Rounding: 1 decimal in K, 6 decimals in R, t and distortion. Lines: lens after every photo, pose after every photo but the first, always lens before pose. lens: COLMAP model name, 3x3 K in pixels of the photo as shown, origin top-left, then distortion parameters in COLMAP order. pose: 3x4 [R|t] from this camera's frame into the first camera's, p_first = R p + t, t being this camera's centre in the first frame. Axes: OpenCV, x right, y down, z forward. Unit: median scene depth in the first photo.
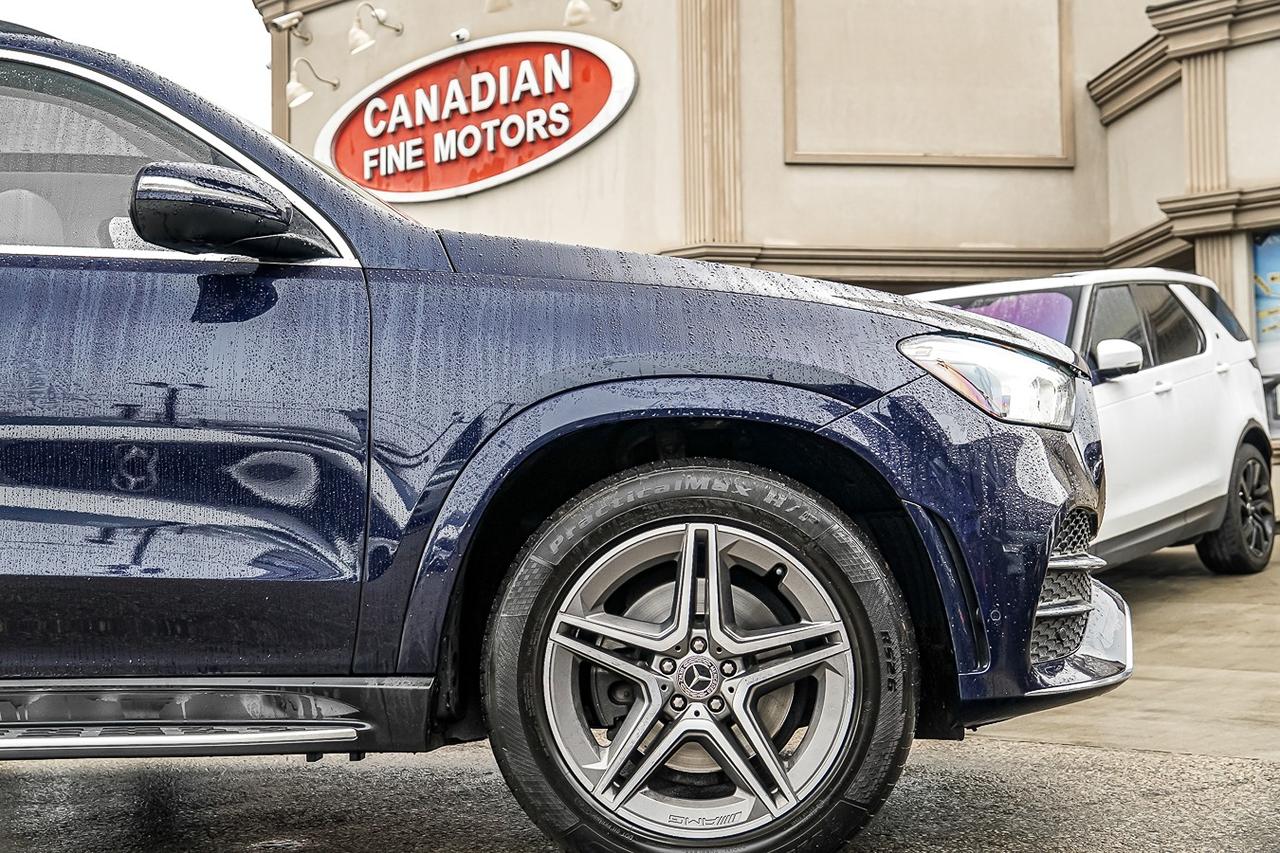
lens RADIAL K [[1464.1, 0, 640.0], [0, 1464.1, 426.5], [0, 0, 1]] dist [0.069454, 0.001005]
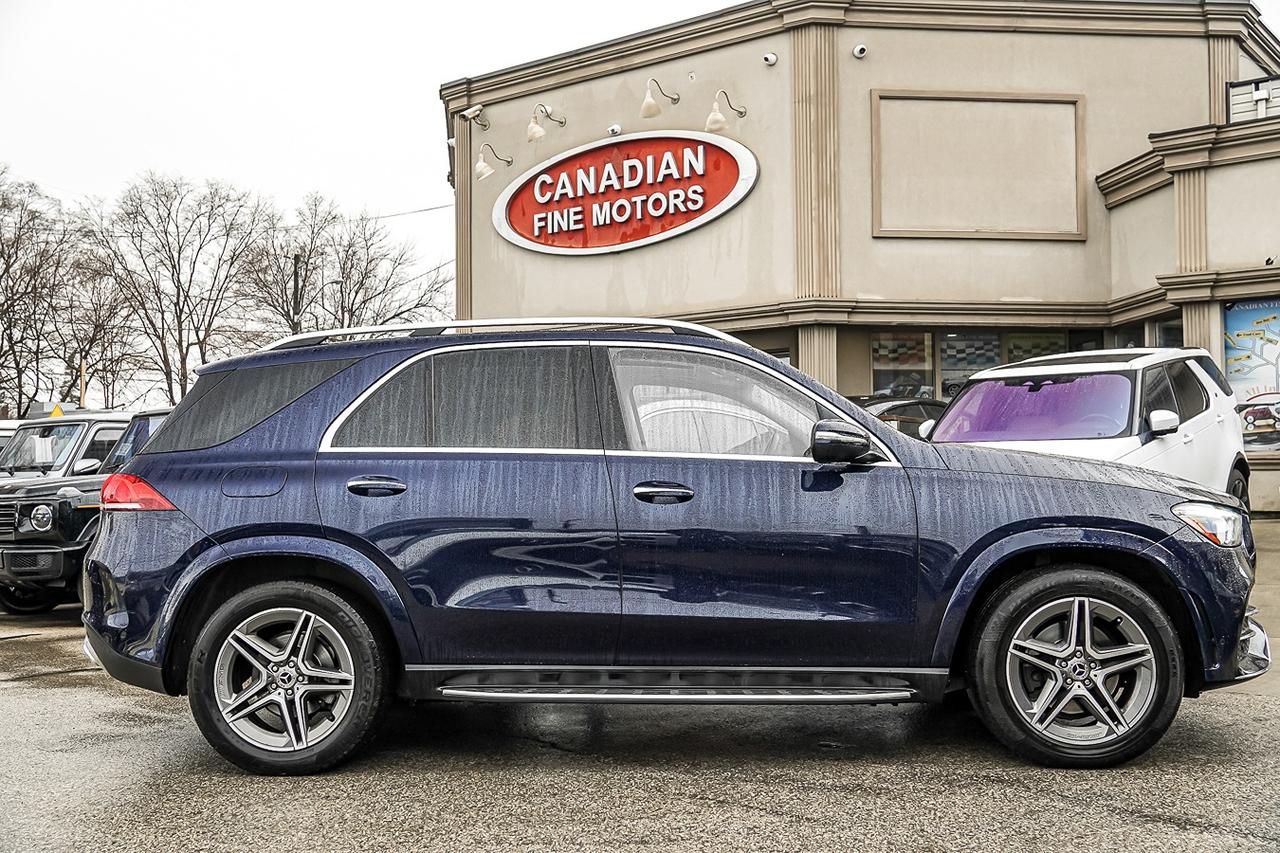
lens RADIAL K [[1278.2, 0, 640.0], [0, 1278.2, 426.5], [0, 0, 1]] dist [0.011983, 0.012544]
pose [[0.999942, 0.003122, 0.010336, -0.117890], [-0.003506, 0.999293, 0.037430, -0.047263], [-0.010212, -0.037464, 0.999246, -0.158329]]
